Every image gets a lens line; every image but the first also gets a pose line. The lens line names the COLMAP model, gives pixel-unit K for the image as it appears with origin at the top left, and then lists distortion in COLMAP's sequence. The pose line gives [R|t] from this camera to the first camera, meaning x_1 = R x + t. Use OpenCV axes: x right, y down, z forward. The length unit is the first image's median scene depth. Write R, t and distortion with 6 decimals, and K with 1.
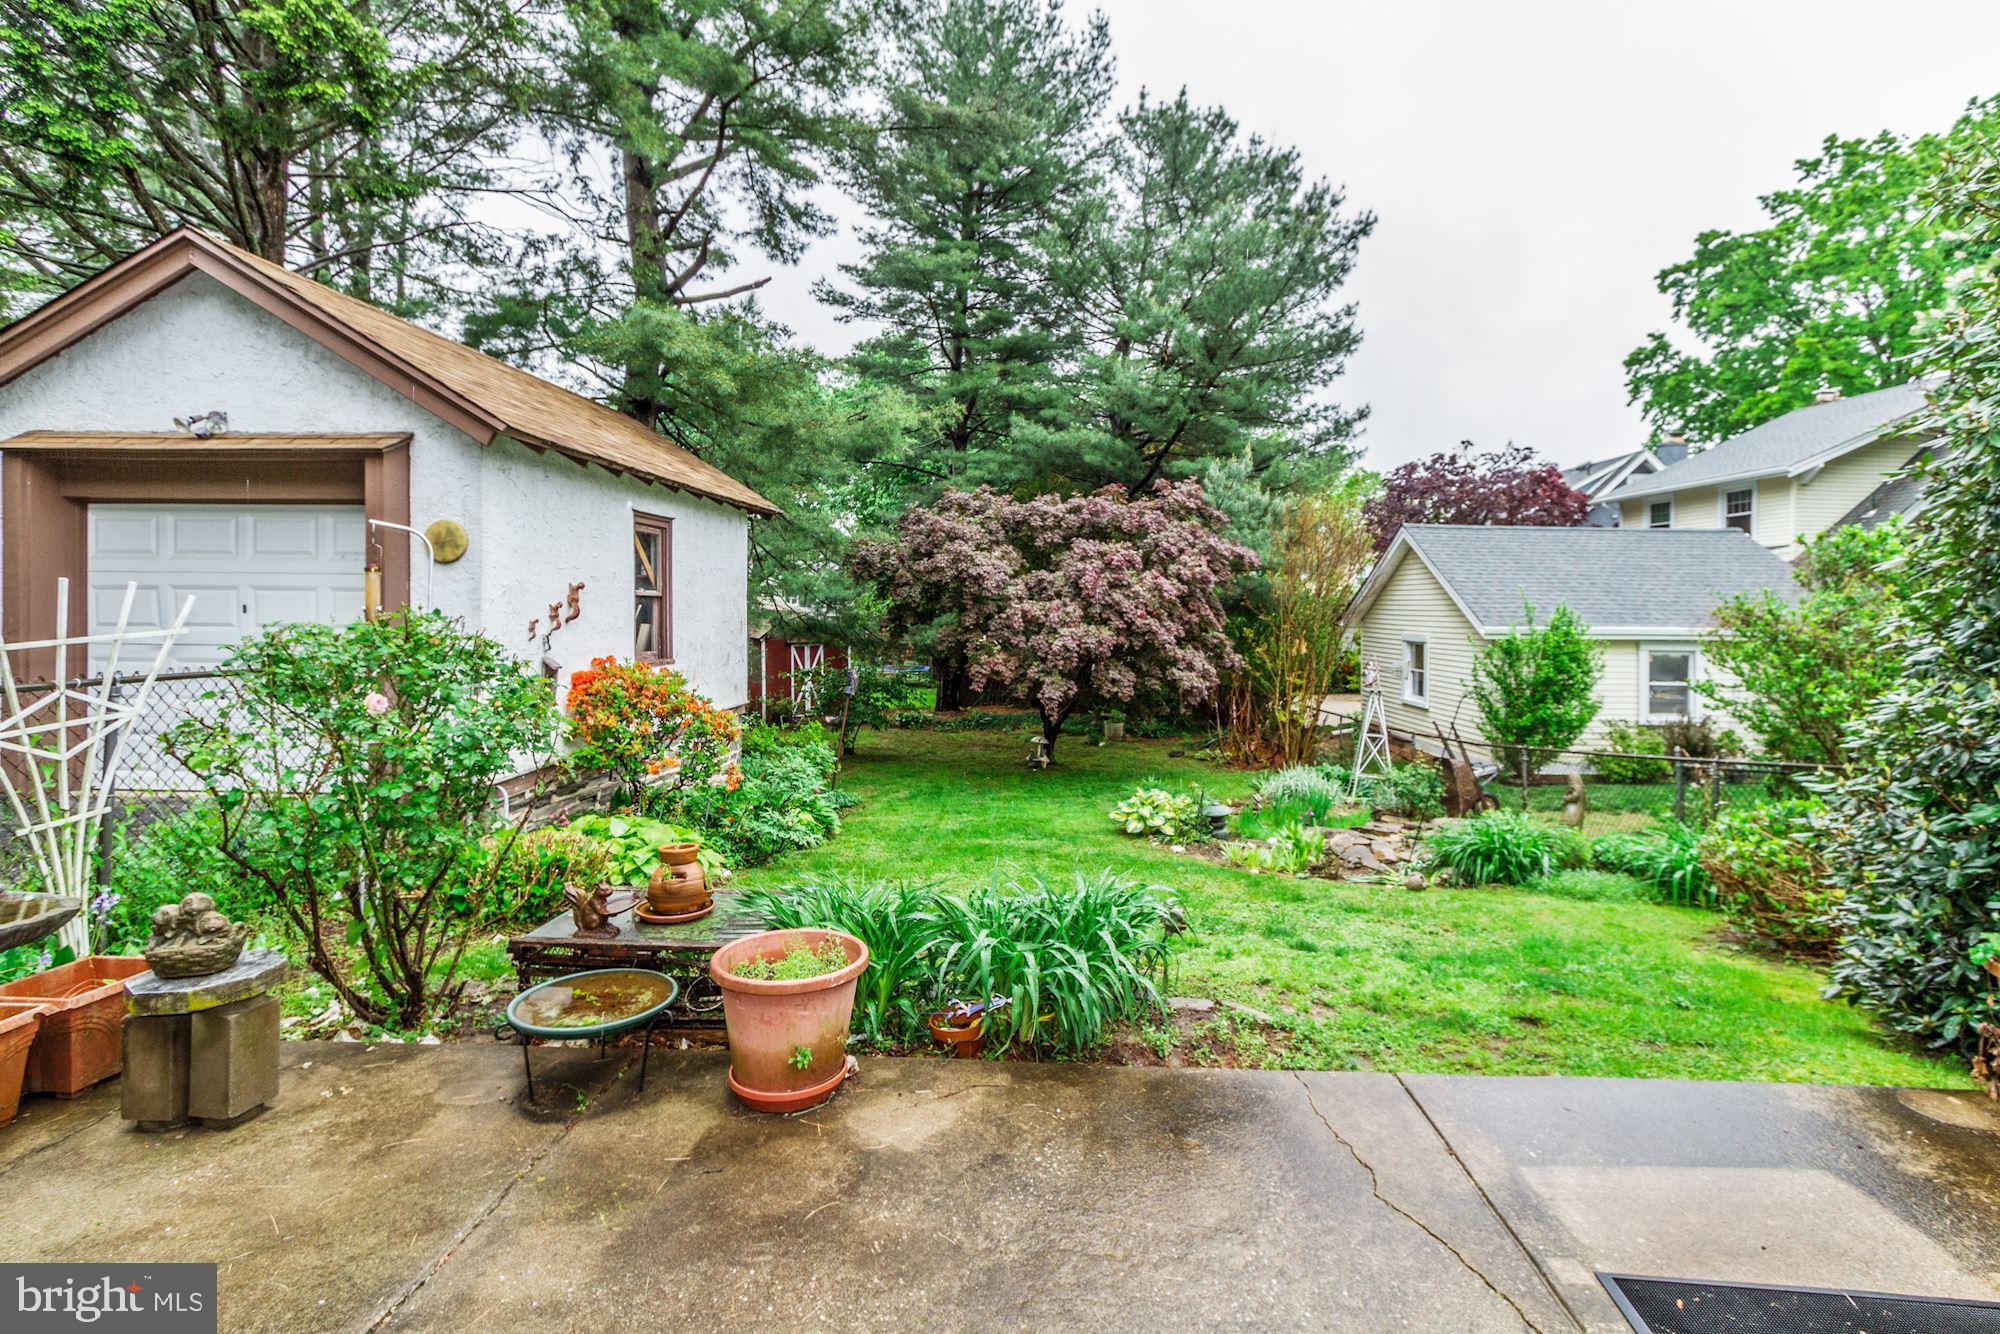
lens RADIAL K [[937.9, 0, 1034.6], [0, 937.9, 604.6], [0, 0, 1]] dist [-0.007870, 0.003621]
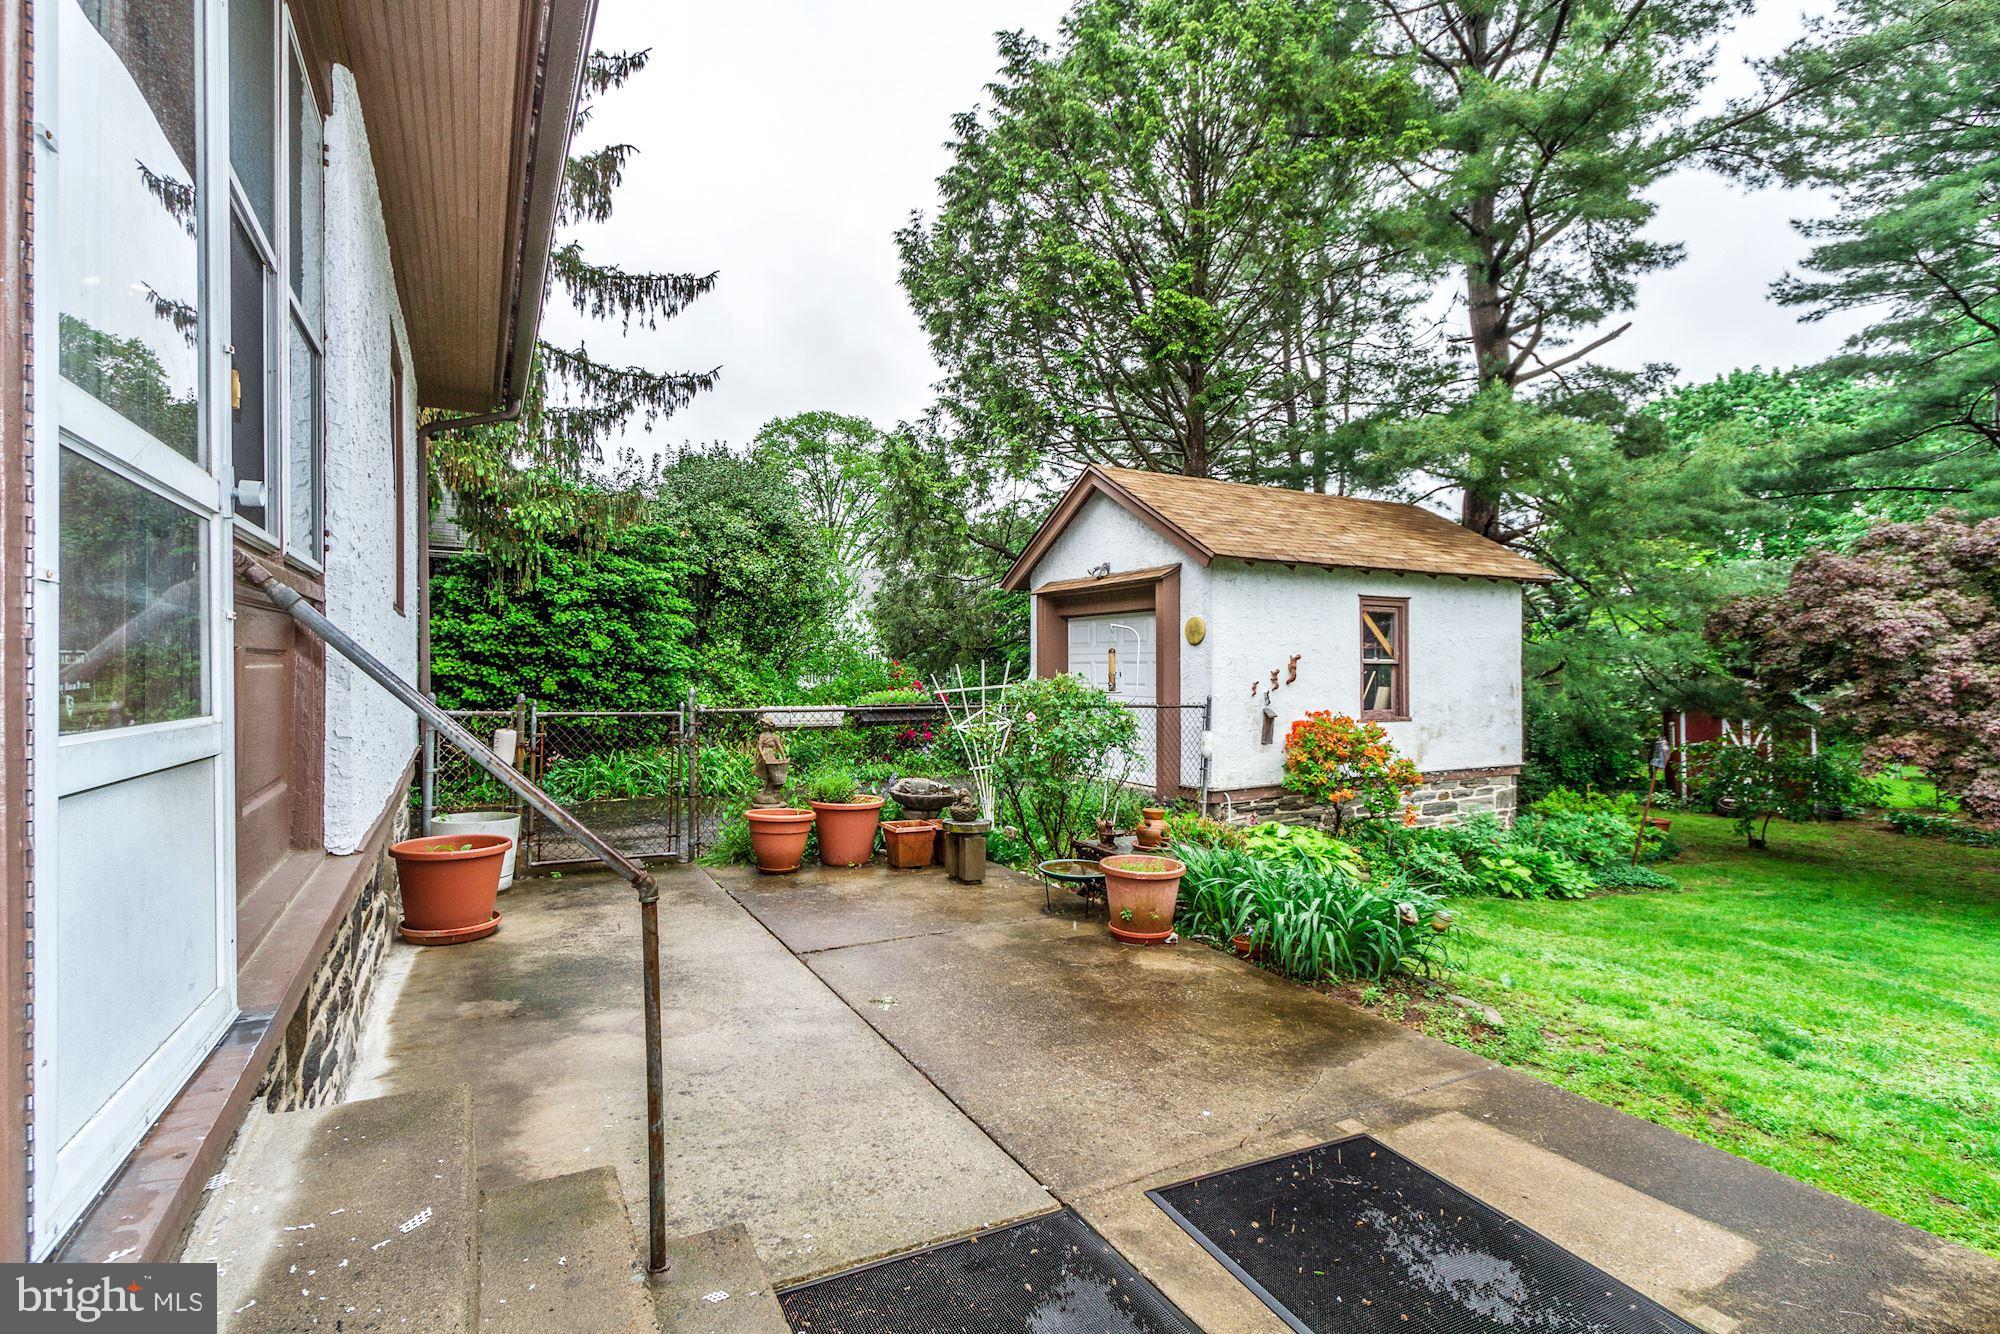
lens RADIAL K [[937.9, 0, 981.9], [0, 937.9, 667.3], [0, 0, 1]] dist [-0.007870, 0.003621]
pose [[0.492362, -0.009298, -0.870341, 0.426502], [0.003967, 0.999957, -0.008438, 0.003475], [0.870381, 0.000702, 0.492378, -0.057832]]
